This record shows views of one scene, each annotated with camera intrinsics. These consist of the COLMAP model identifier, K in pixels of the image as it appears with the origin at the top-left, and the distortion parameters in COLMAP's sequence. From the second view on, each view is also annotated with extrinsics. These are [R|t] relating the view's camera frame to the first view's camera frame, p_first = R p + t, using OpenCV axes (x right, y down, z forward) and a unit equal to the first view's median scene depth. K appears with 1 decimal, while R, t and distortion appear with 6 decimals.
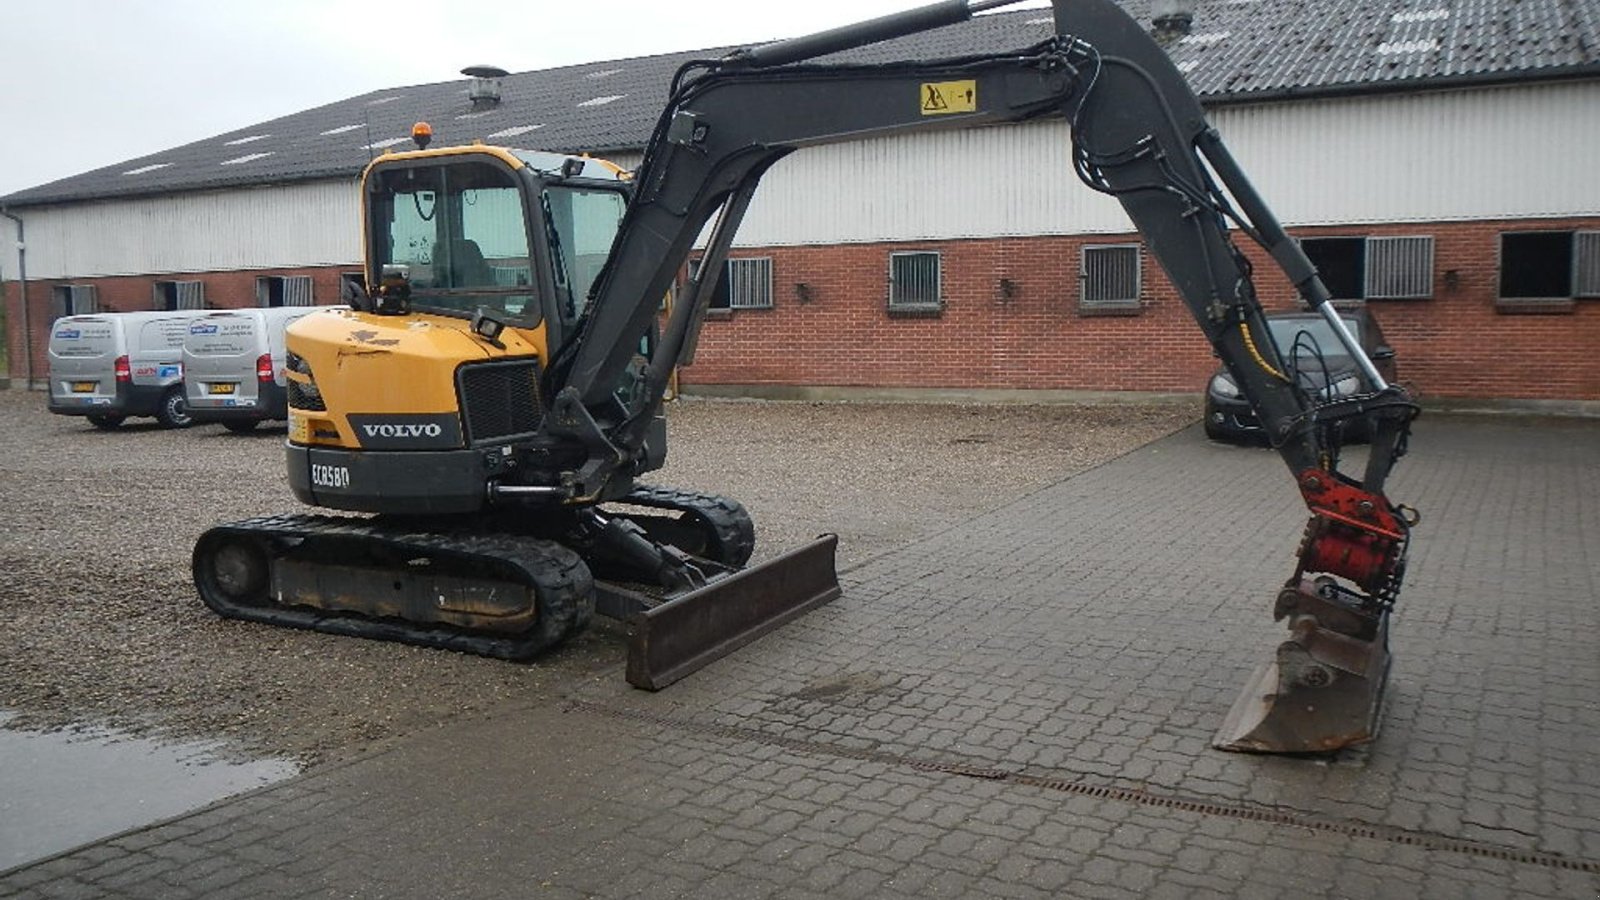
lens RADIAL K [[1338.9, 0, 792.5], [0, 1338.9, 452.2], [0, 0, 1]] dist [-0.012263, -0.015585]
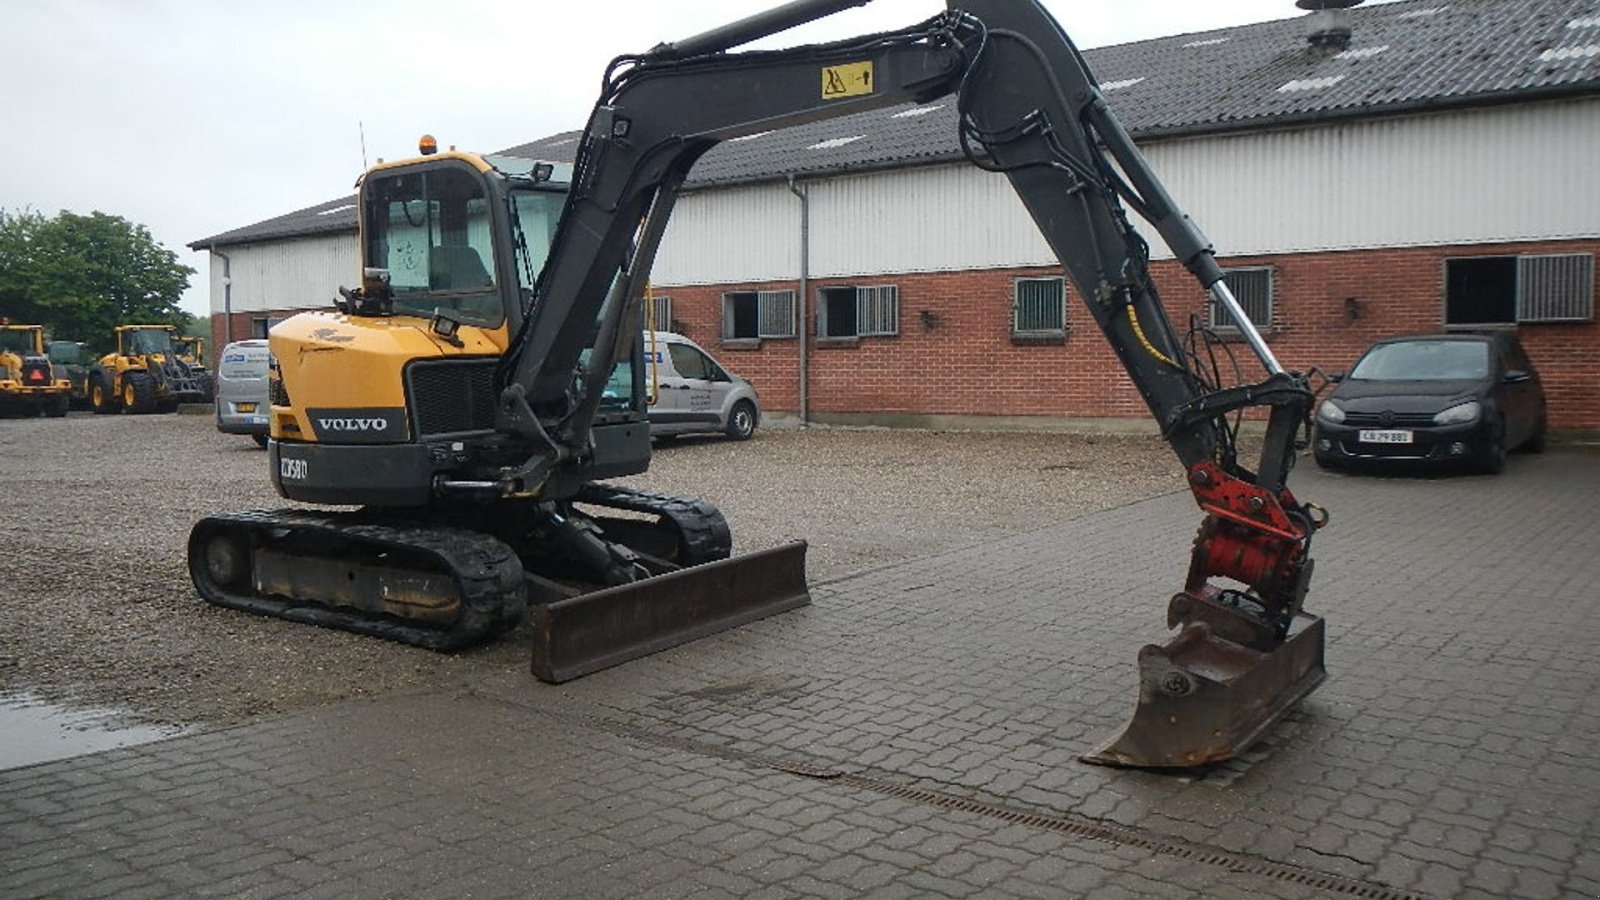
lens RADIAL K [[1338.9, 0, 792.5], [0, 1338.9, 452.2], [0, 0, 1]] dist [-0.012263, -0.015585]
pose [[0.988014, 0.012171, -0.153887, 0.201429], [-0.016967, 0.999409, -0.029894, 0.030412], [0.153432, 0.032147, 0.987636, 0.037091]]
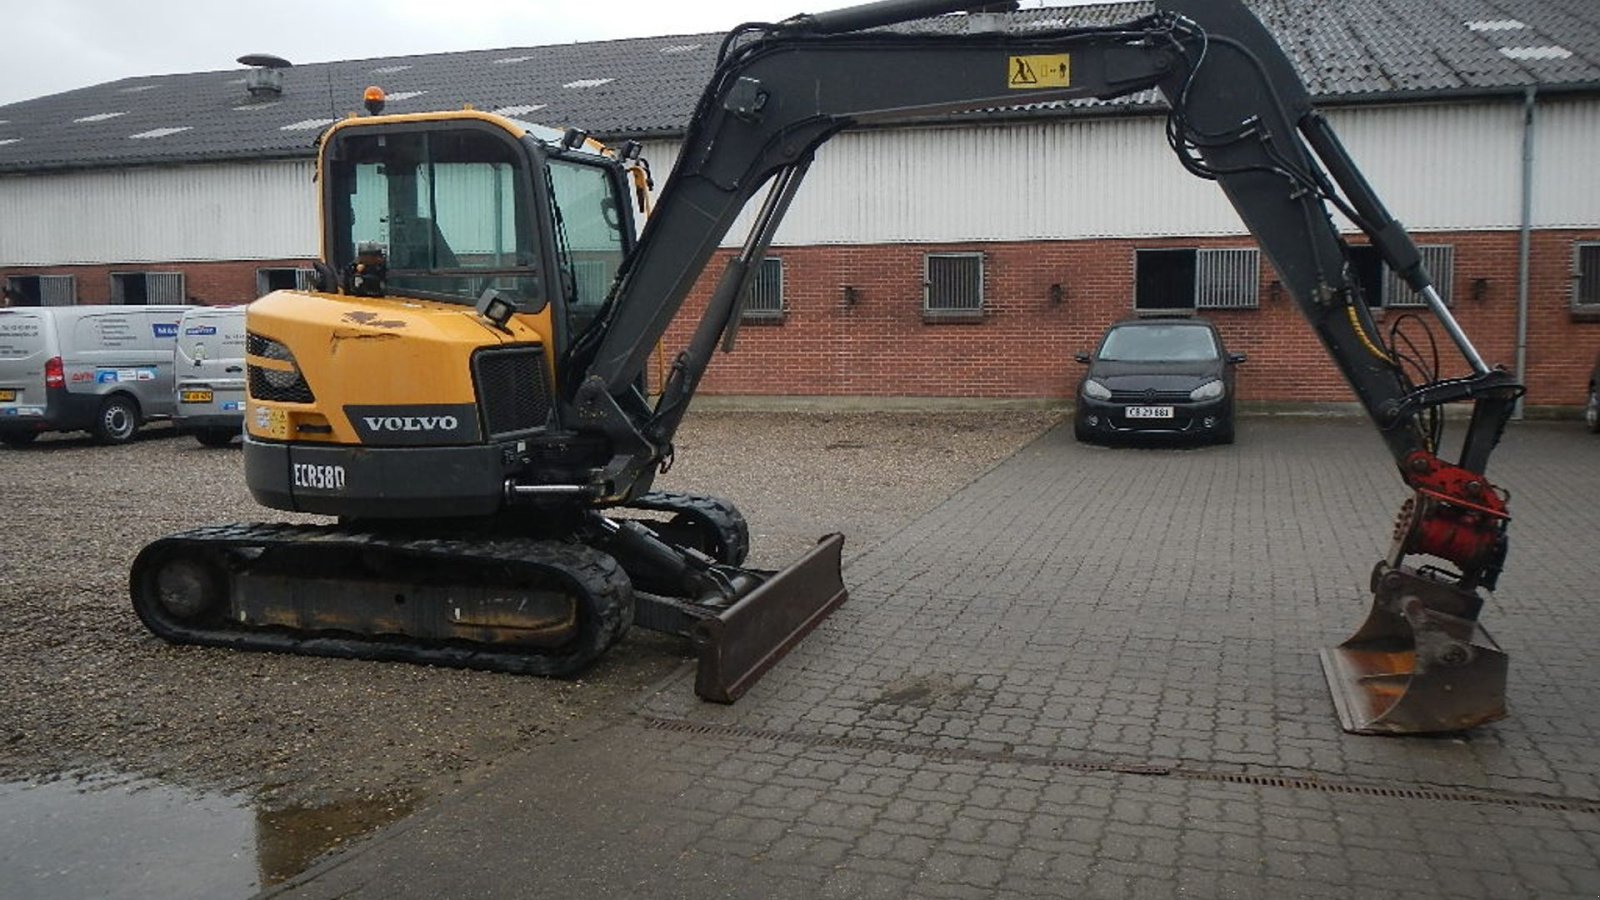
lens RADIAL K [[1338.9, 0, 792.5], [0, 1338.9, 452.2], [0, 0, 1]] dist [-0.012263, -0.015585]
pose [[0.982373, -0.009000, 0.186716, -0.209882], [0.011170, 0.999882, -0.010571, 0.015052], [-0.186599, 0.012471, 0.982357, 0.079536]]
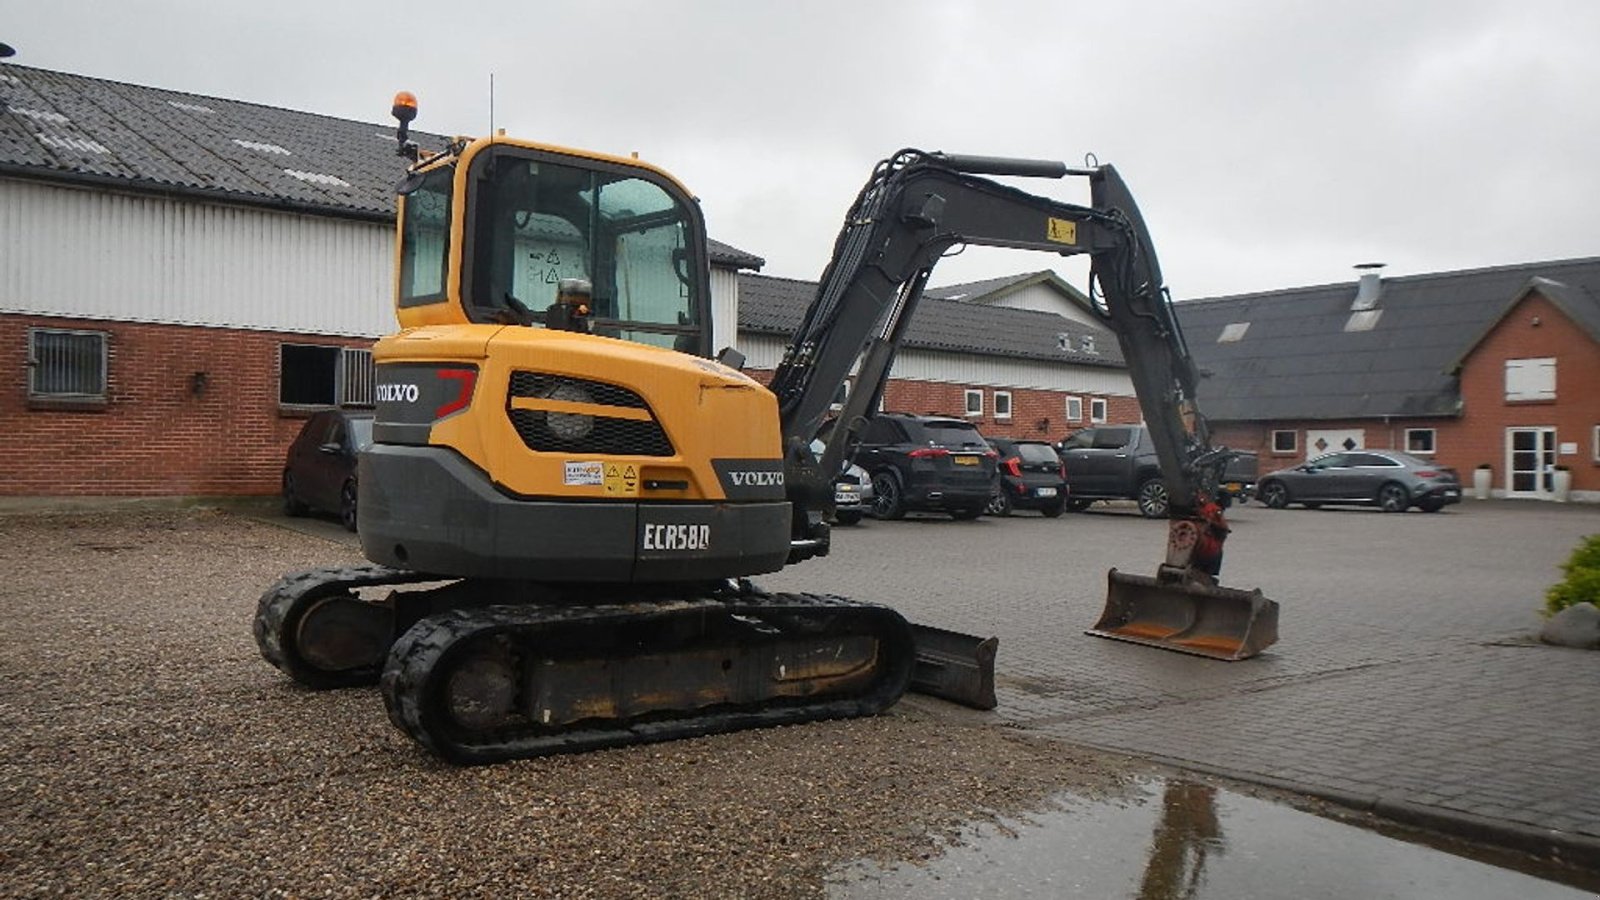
lens RADIAL K [[1340.1, 0, 800.0], [0, 1340.1, 450.0], [0, 0, 1]] dist [-0.003744, -0.003715]
pose [[0.397647, 0.027657, 0.917122, -1.083382], [0.065023, 0.996183, -0.058234, 0.017766], [-0.915232, 0.082791, 0.394331, 0.631964]]
